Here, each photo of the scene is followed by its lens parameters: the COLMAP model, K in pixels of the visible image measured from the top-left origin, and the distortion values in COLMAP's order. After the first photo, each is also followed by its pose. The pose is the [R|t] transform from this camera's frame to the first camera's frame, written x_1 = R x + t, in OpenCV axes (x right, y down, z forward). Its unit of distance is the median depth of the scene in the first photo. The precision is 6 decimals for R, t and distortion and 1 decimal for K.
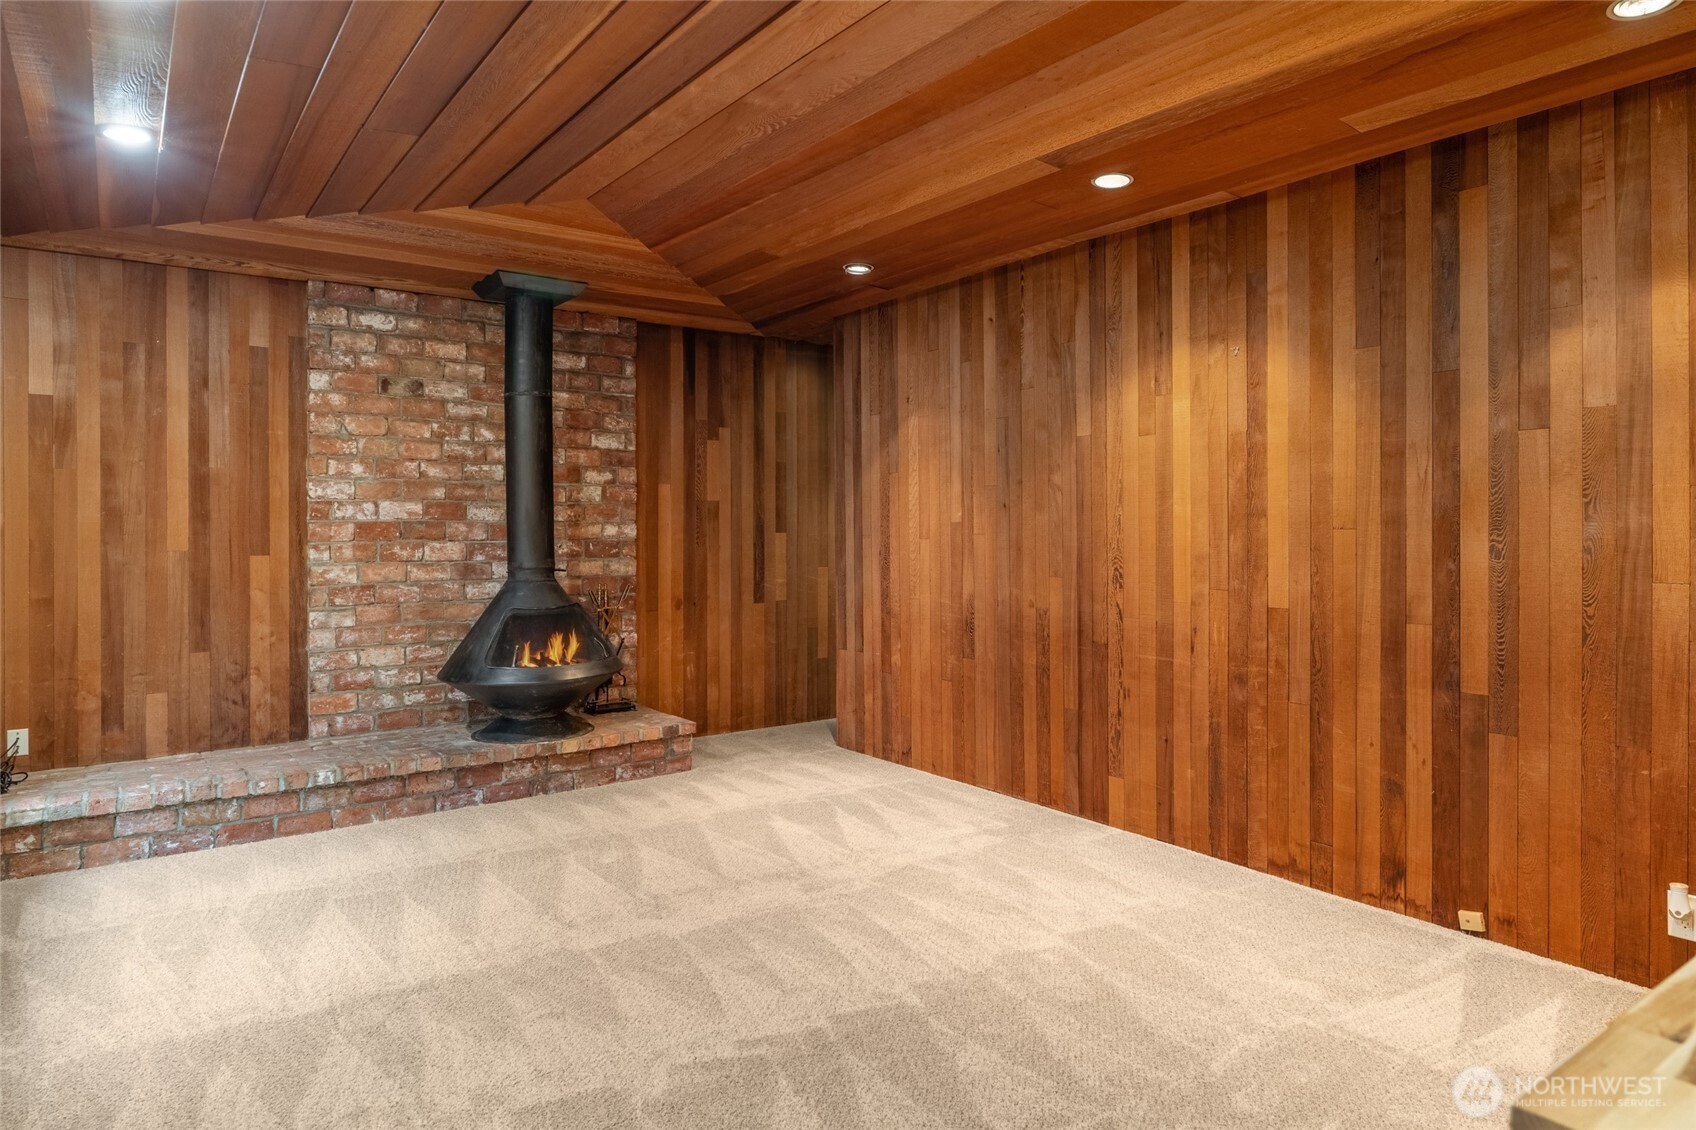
lens RADIAL K [[1008.8, 0, 857.9], [0, 1008.8, 548.9], [0, 0, 1]] dist [0.002018, 0.001235]
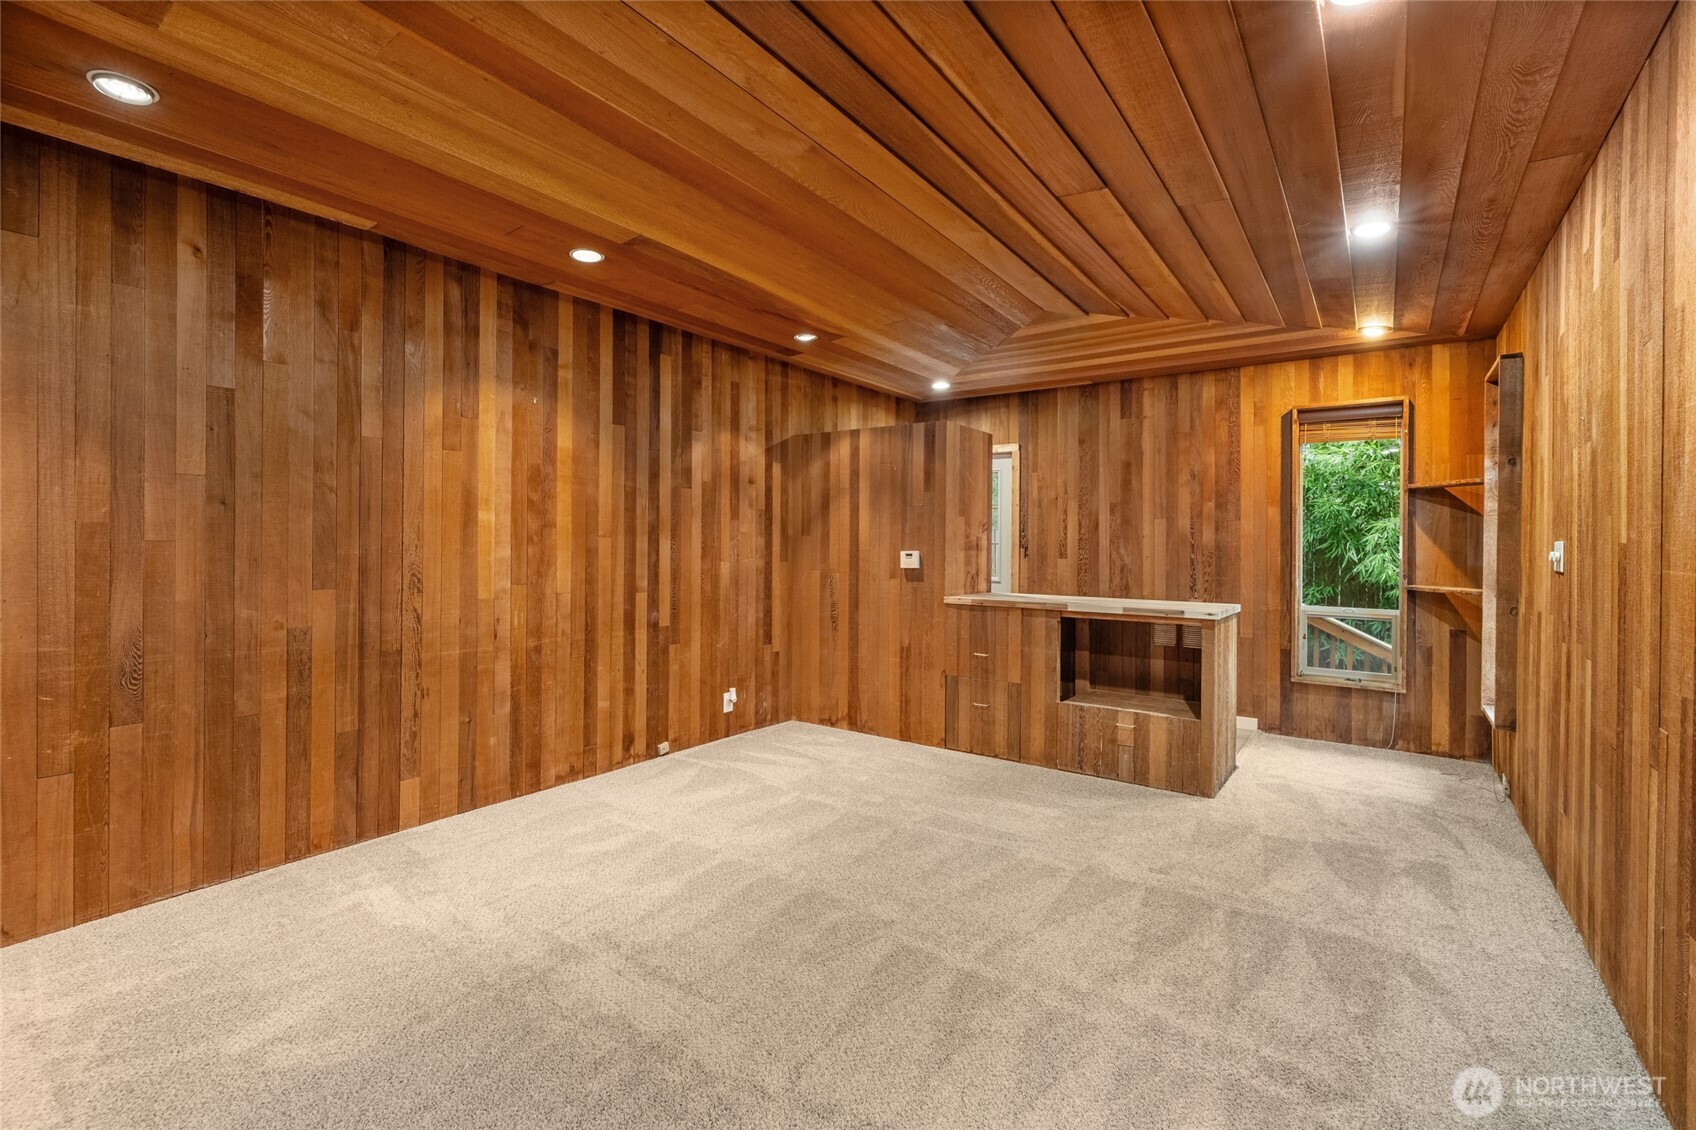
lens RADIAL K [[752.1, 0, 861.7], [0, 752.1, 550.3], [0, 0, 1]] dist [-0.008785, 0.000828]
pose [[-0.309133, -0.018033, 0.950848, -0.691989], [0.009421, 0.999713, 0.022023, -0.019845], [-0.950972, 0.015766, -0.308874, 0.913203]]
